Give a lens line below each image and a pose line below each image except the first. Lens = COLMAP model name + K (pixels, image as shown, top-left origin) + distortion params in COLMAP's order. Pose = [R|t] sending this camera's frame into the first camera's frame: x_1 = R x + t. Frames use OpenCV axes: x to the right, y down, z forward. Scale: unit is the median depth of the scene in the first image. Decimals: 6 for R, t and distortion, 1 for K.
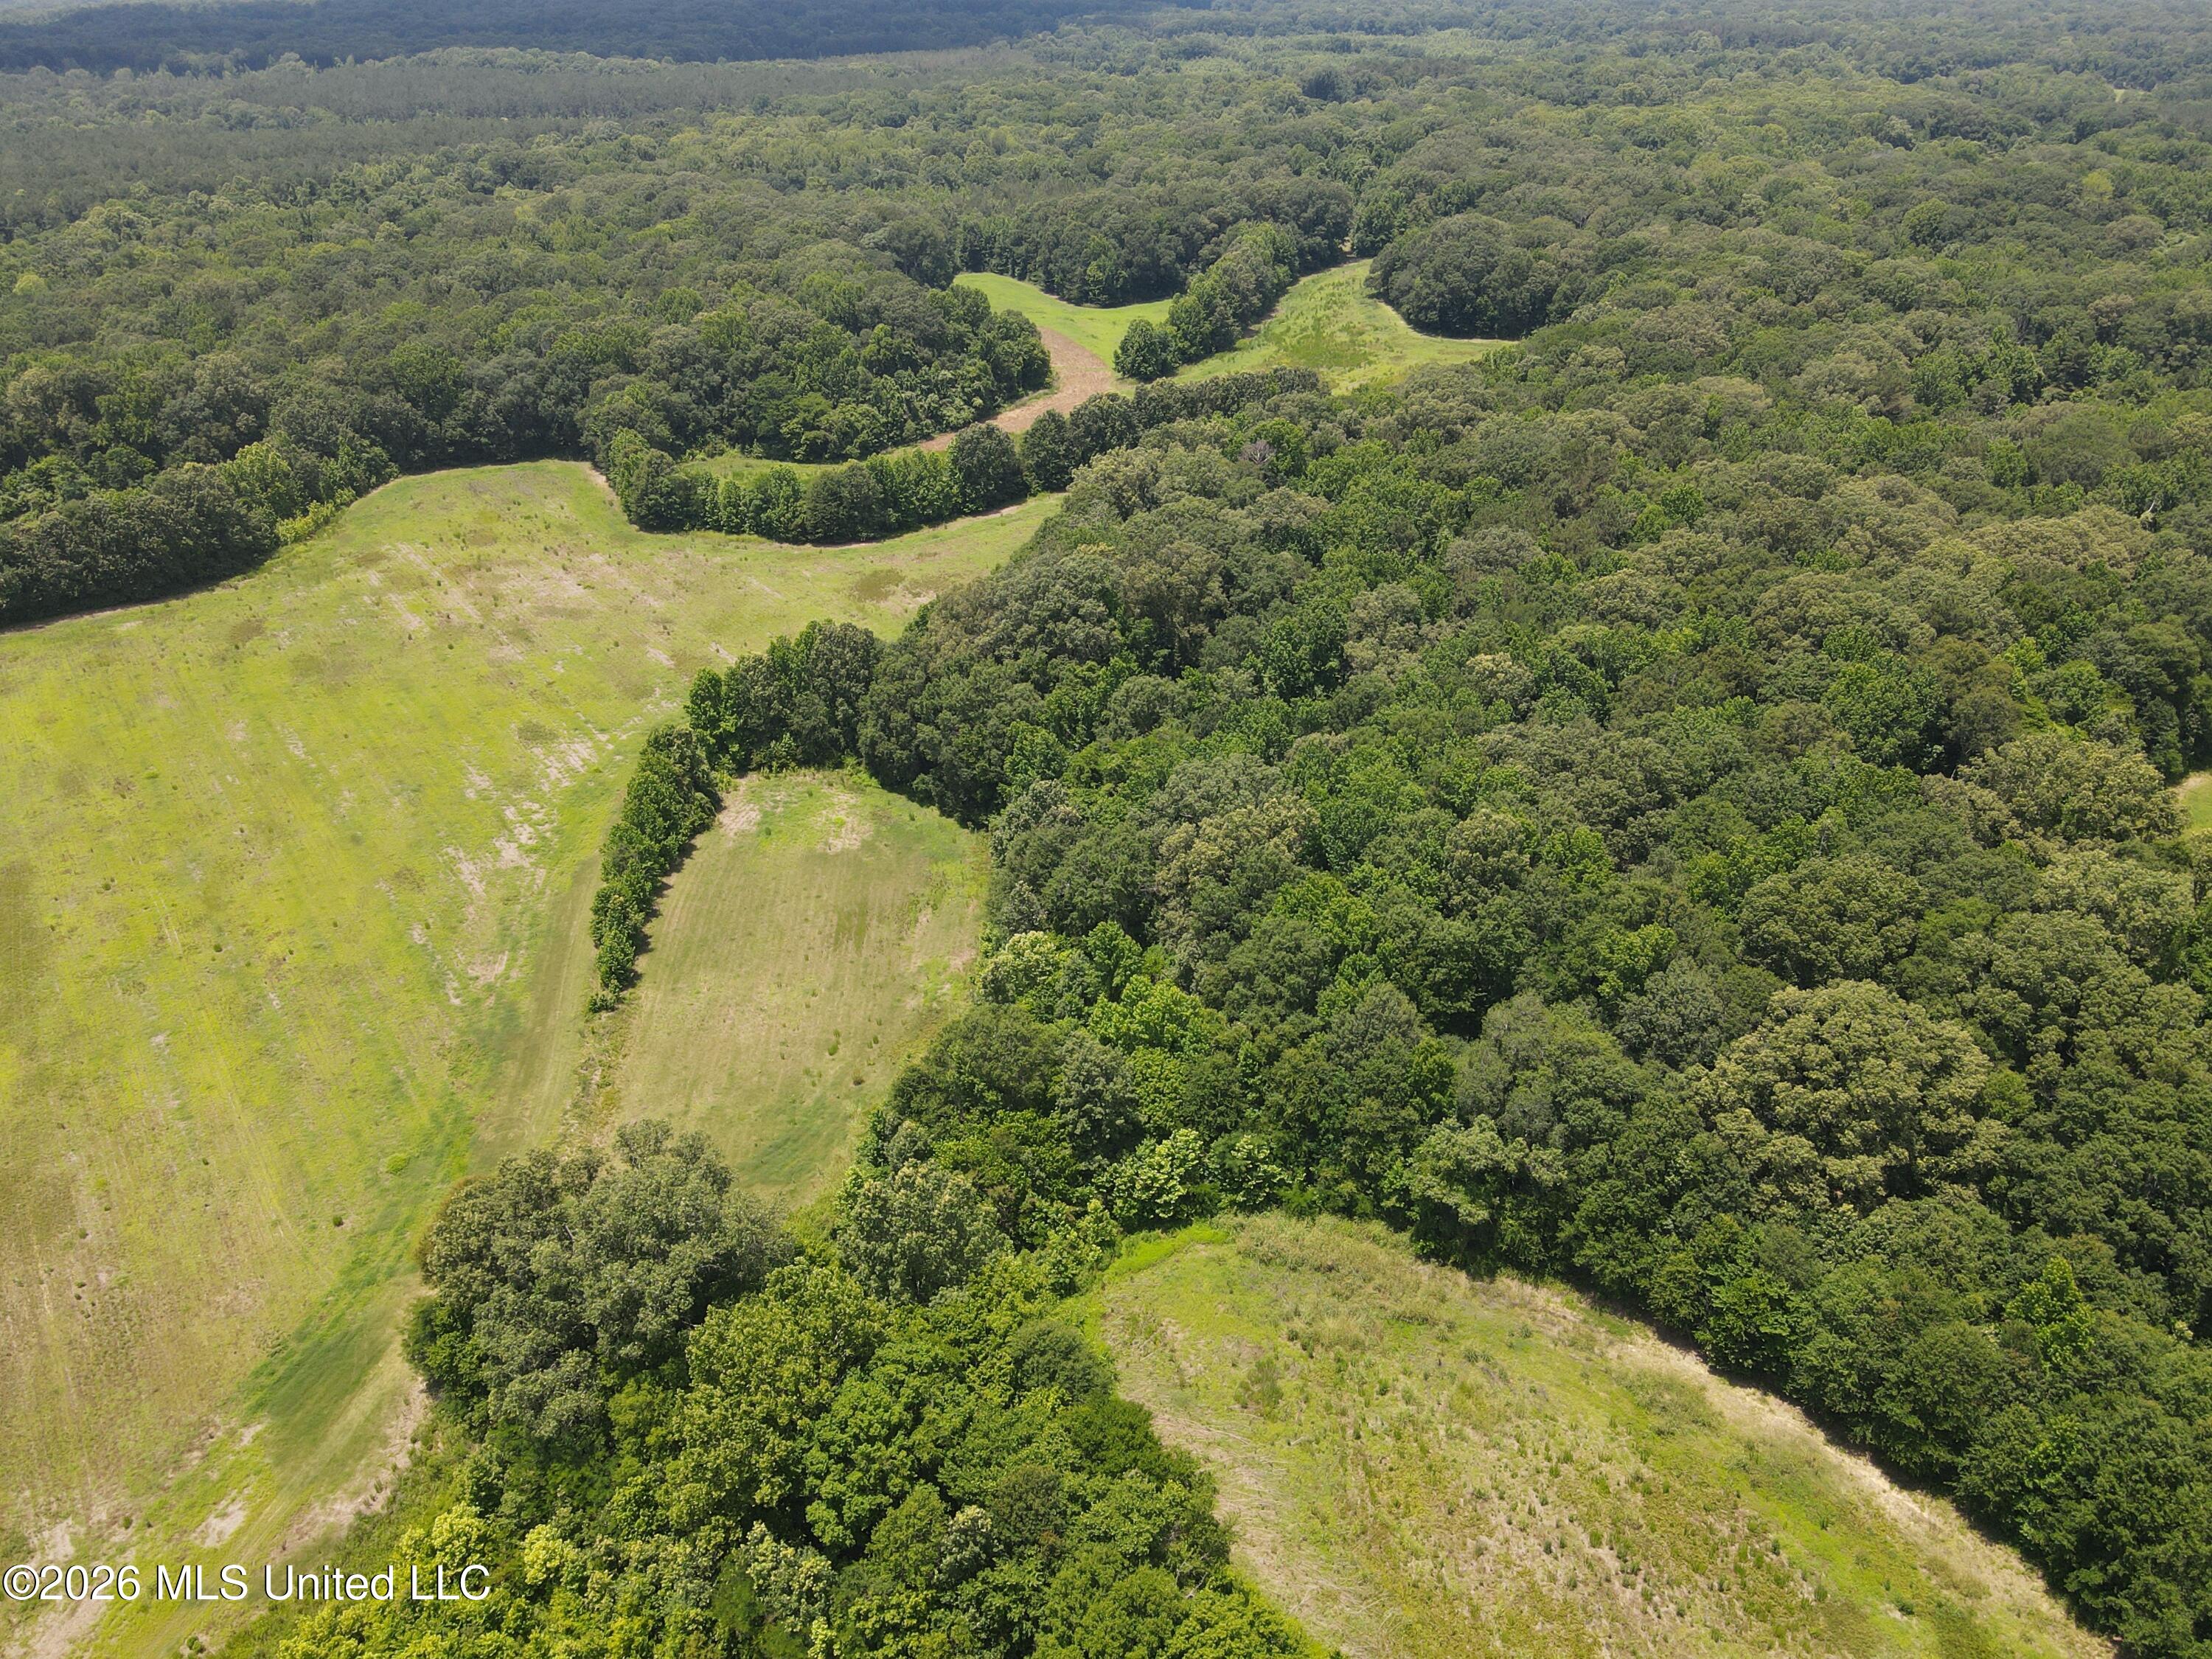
lens RADIAL K [[1689.5, 0, 1061.2], [0, 1689.5, 824.6], [0, 0, 1]] dist [-0.009996, -0.000957]
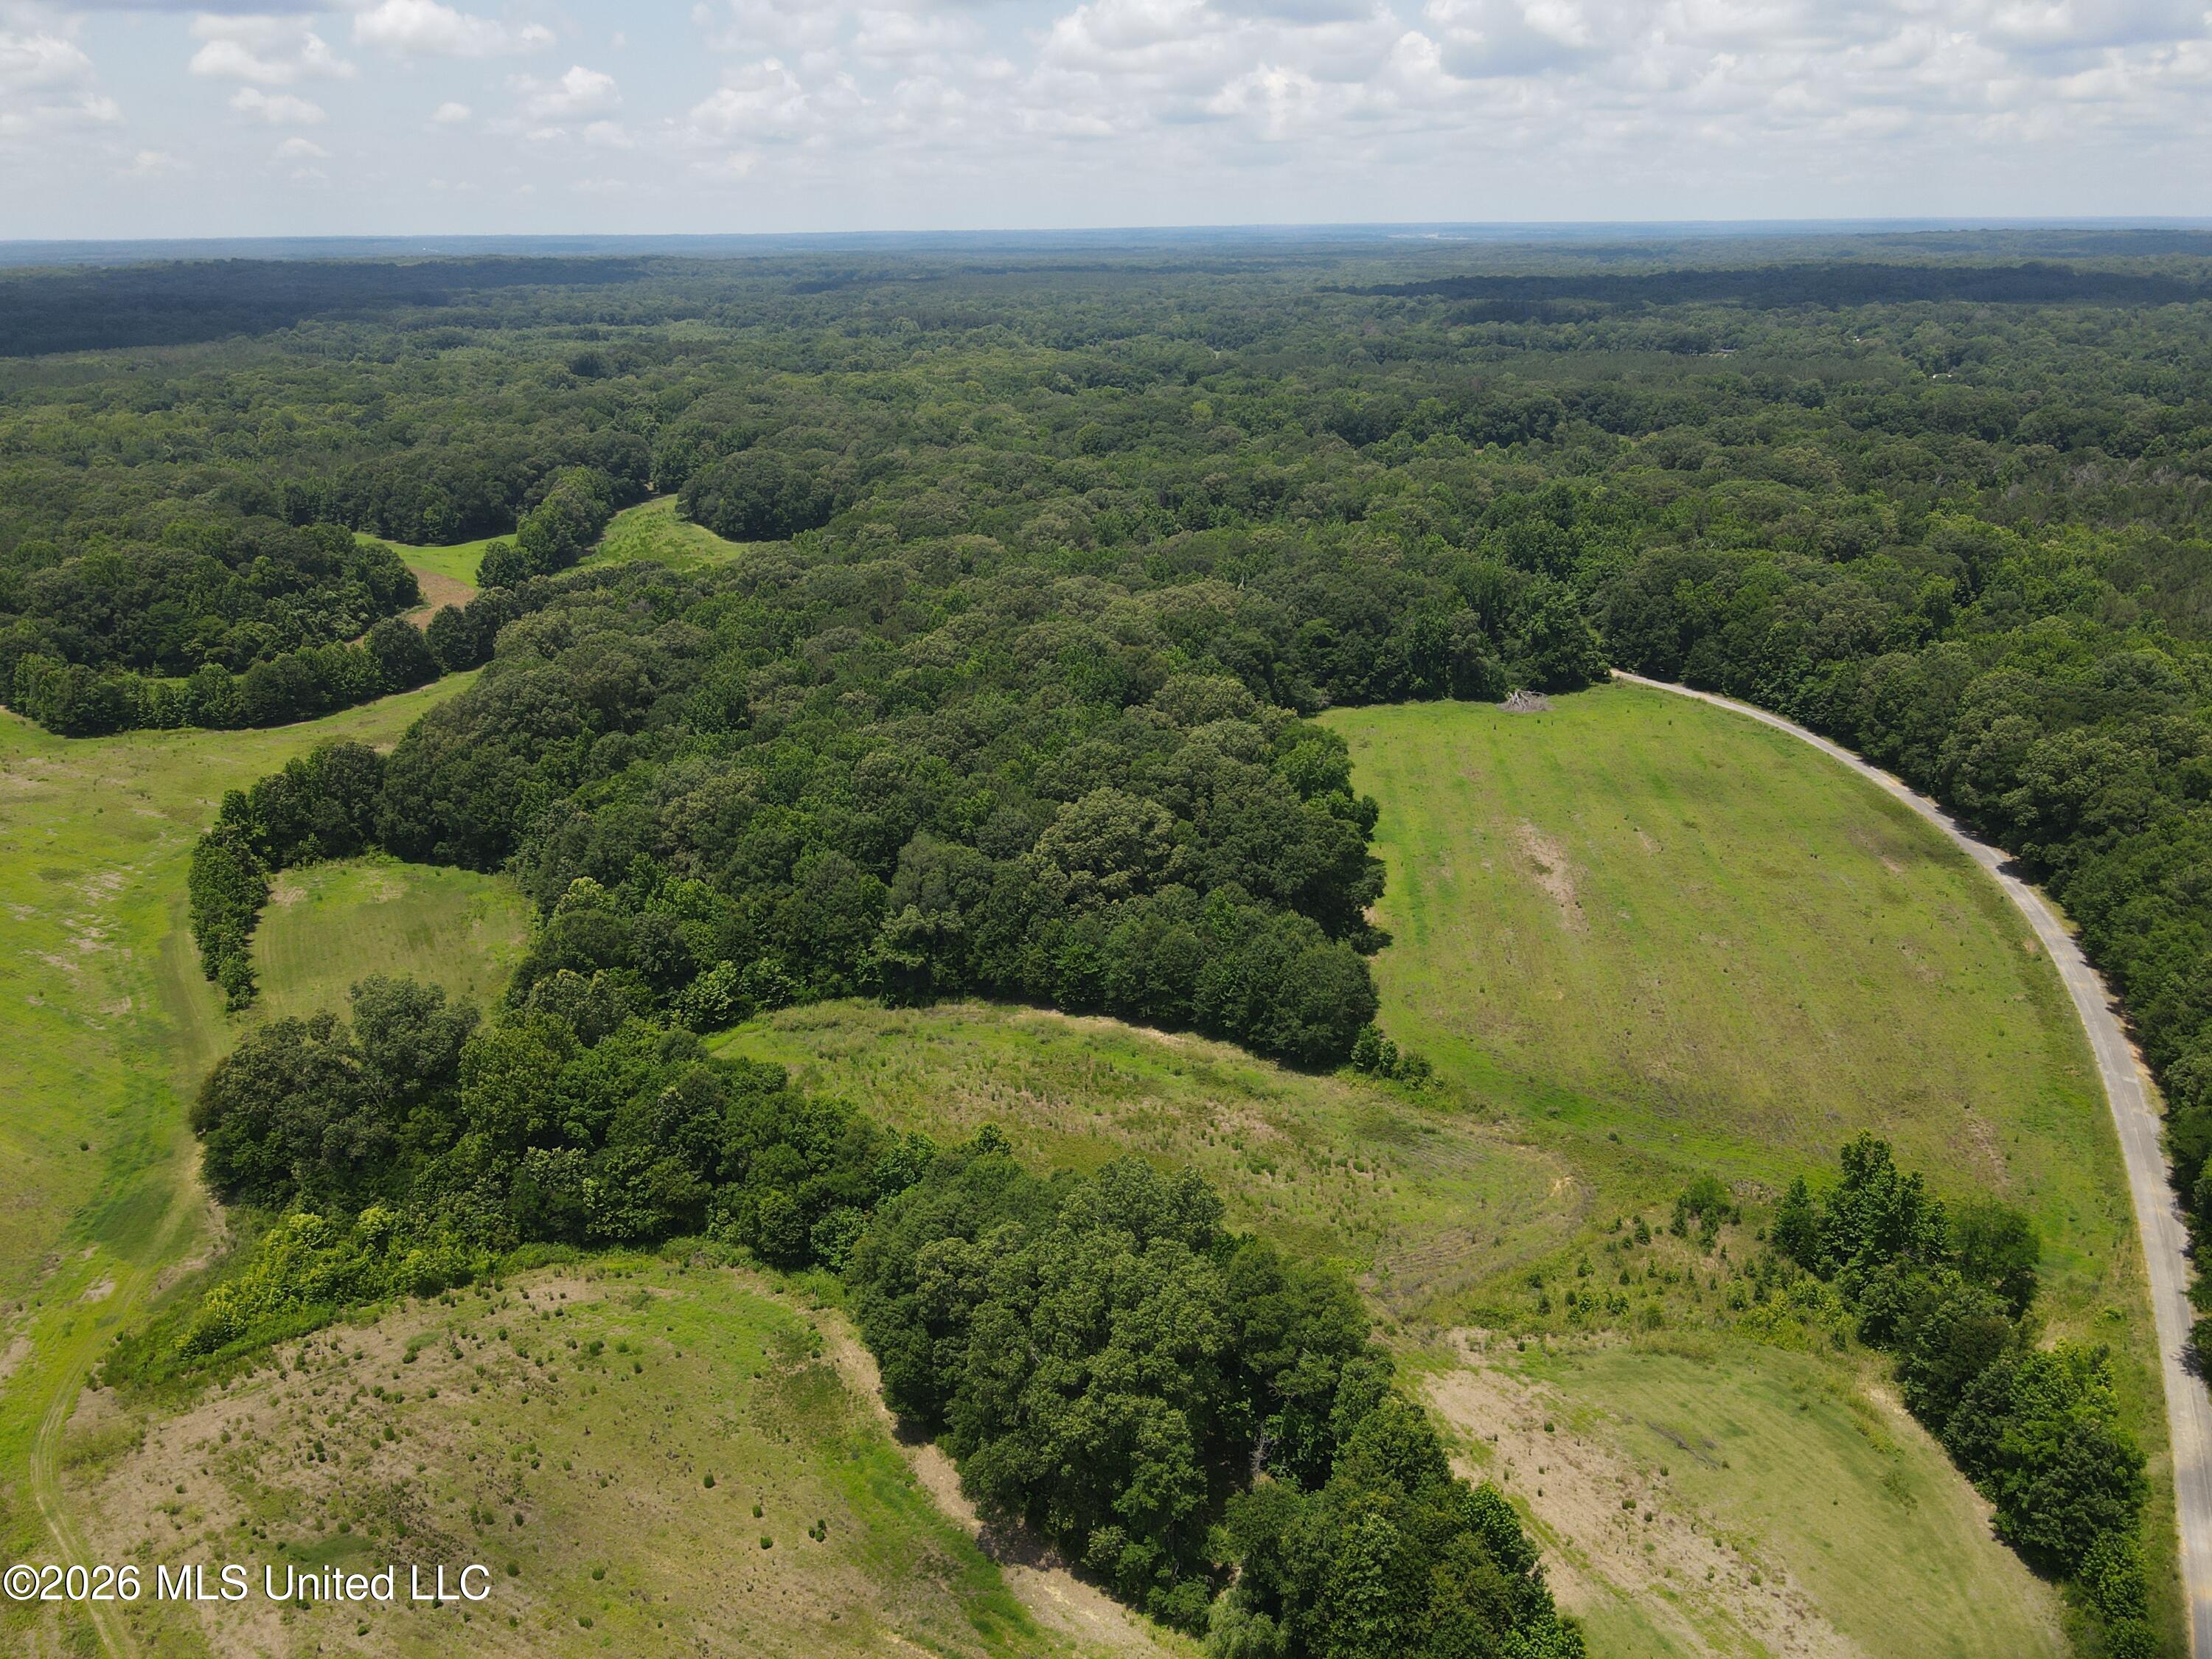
lens RADIAL K [[1639.1, 0, 1106.0], [0, 1639.1, 829.5], [0, 0, 1]] dist [-0.004199, 0.023629]
pose [[0.900168, -0.142414, 0.411602, -0.107063], [0.198952, 0.975126, -0.097713, 0.142682], [-0.387448, 0.169847, 0.906110, -0.253479]]
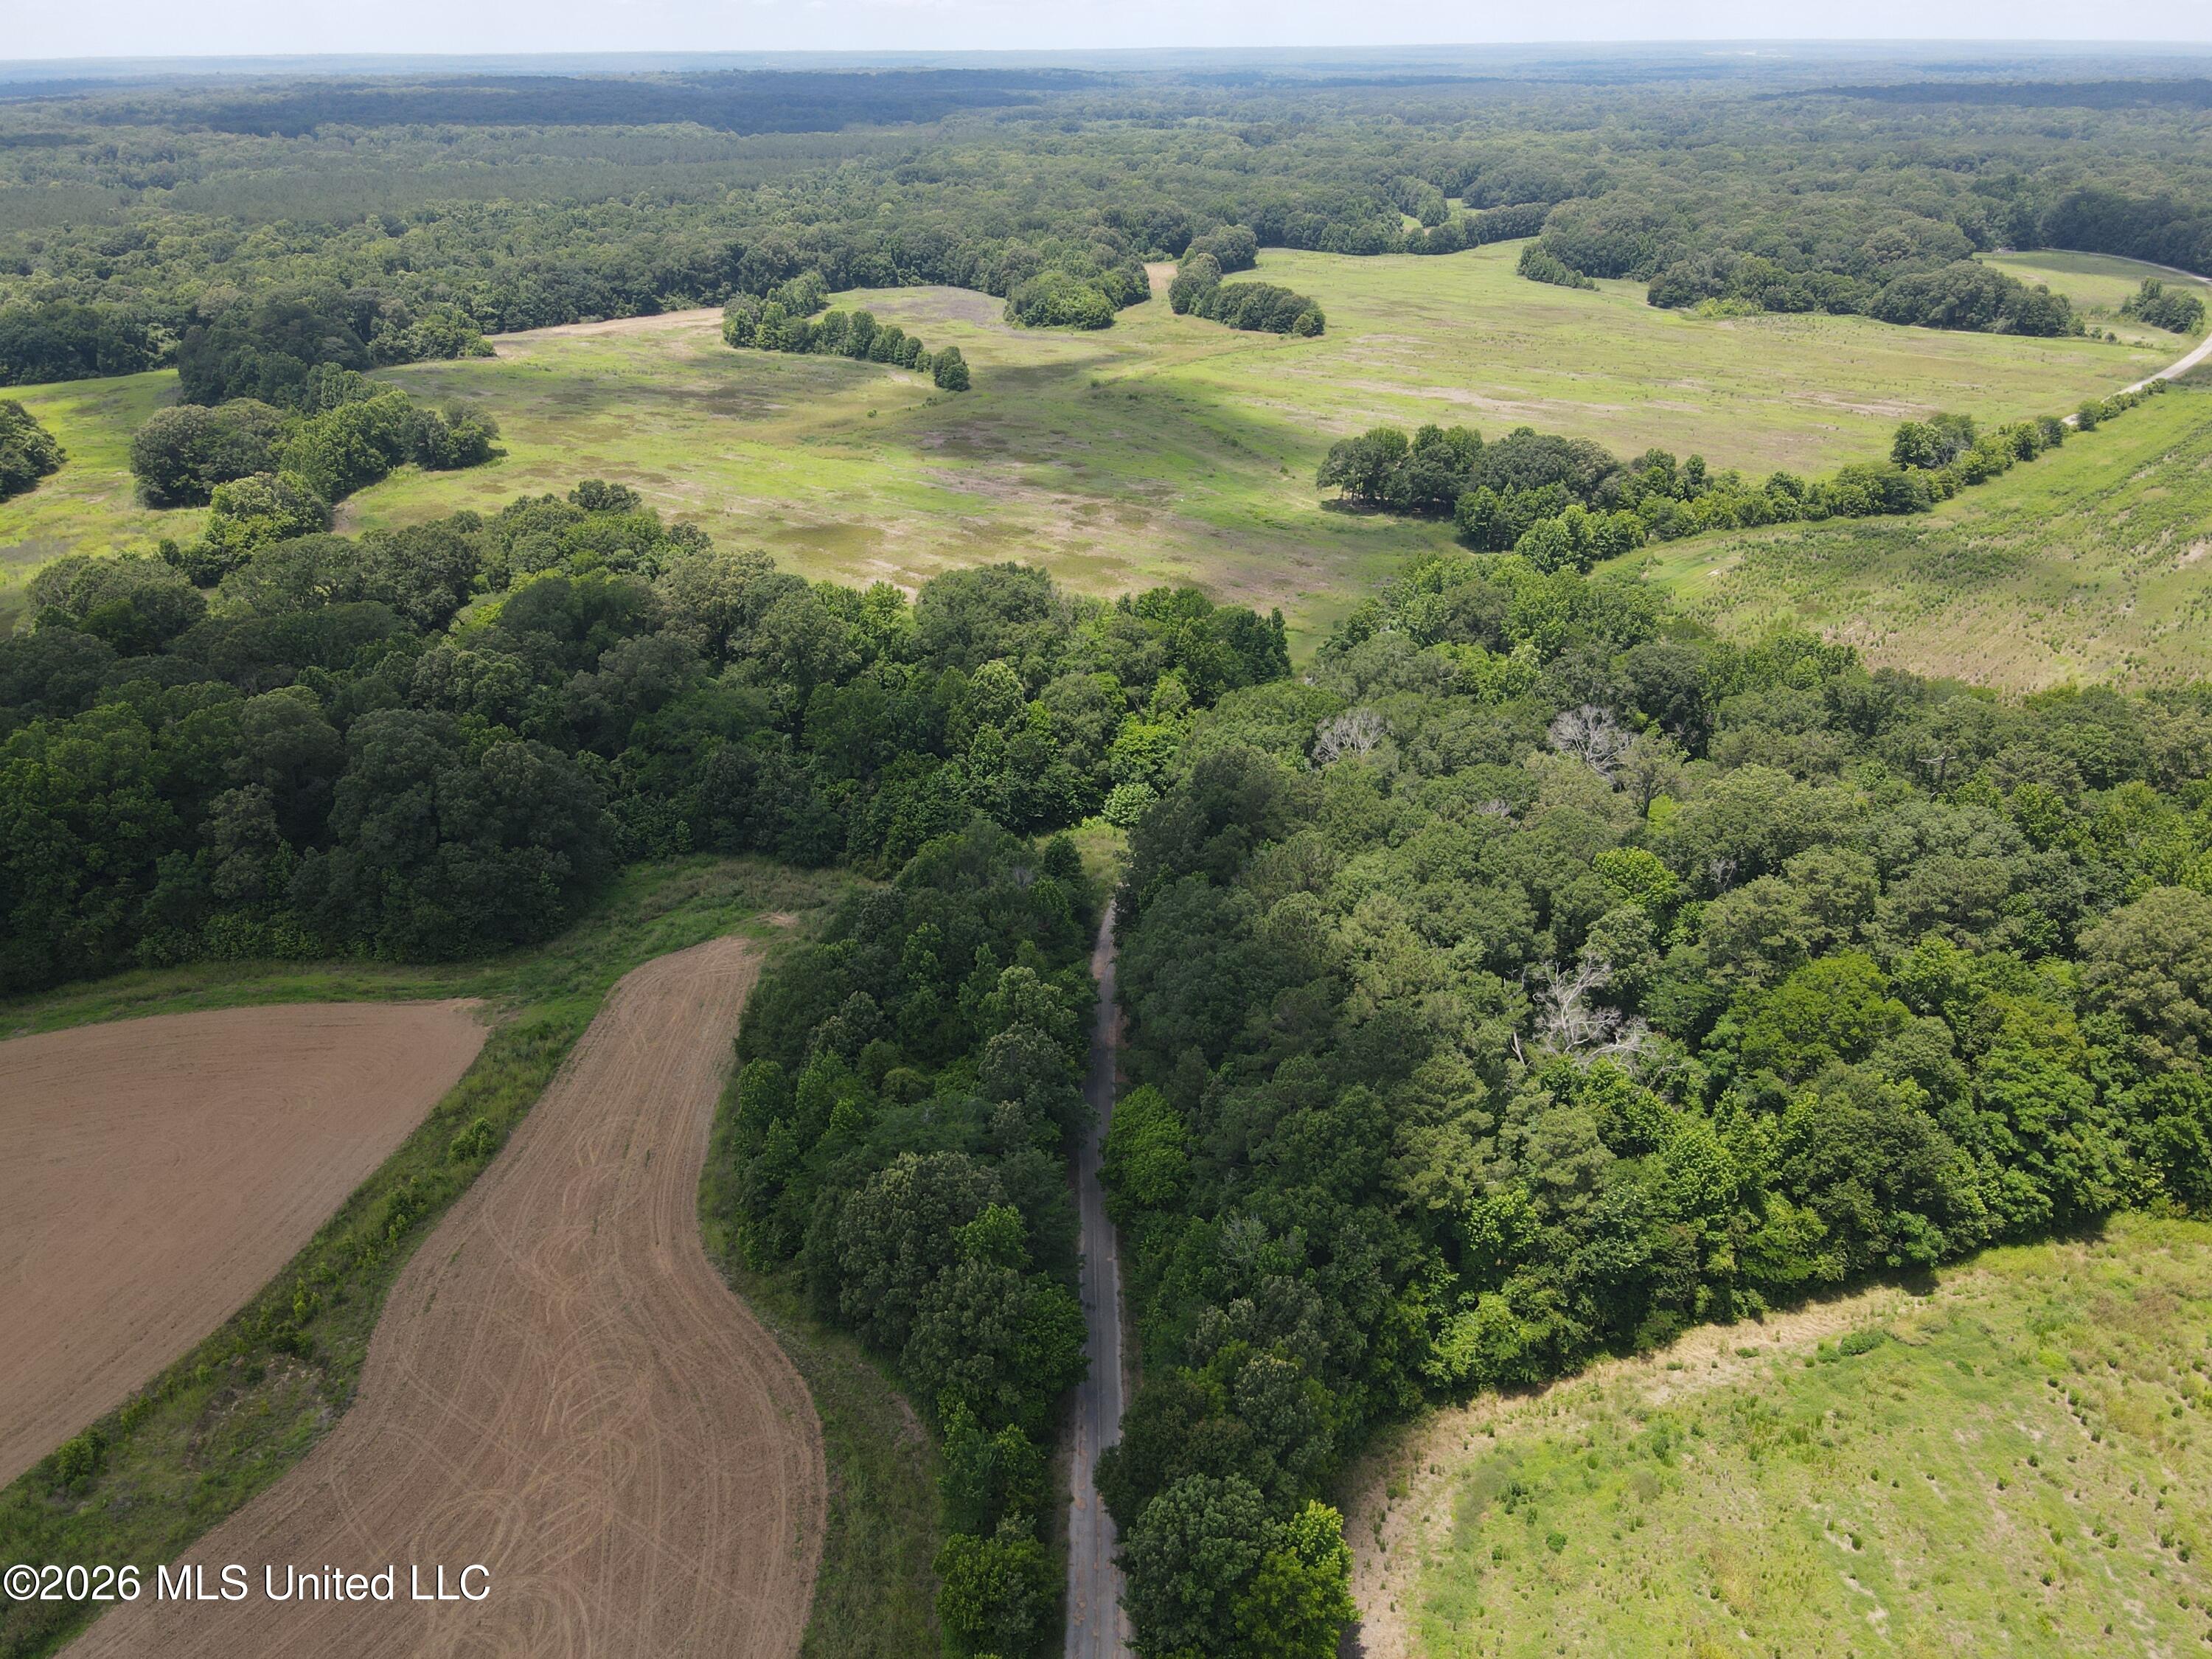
lens RADIAL K [[1633.8, 0, 1063.7], [0, 1633.8, 862.5], [0, 0, 1]] dist [-0.007336, 0.001844]
pose [[0.958402, -0.122234, 0.257924, -1.676005], [0.129847, 0.991454, -0.012625, 0.846043], [-0.254176, 0.045591, 0.966083, -1.503124]]
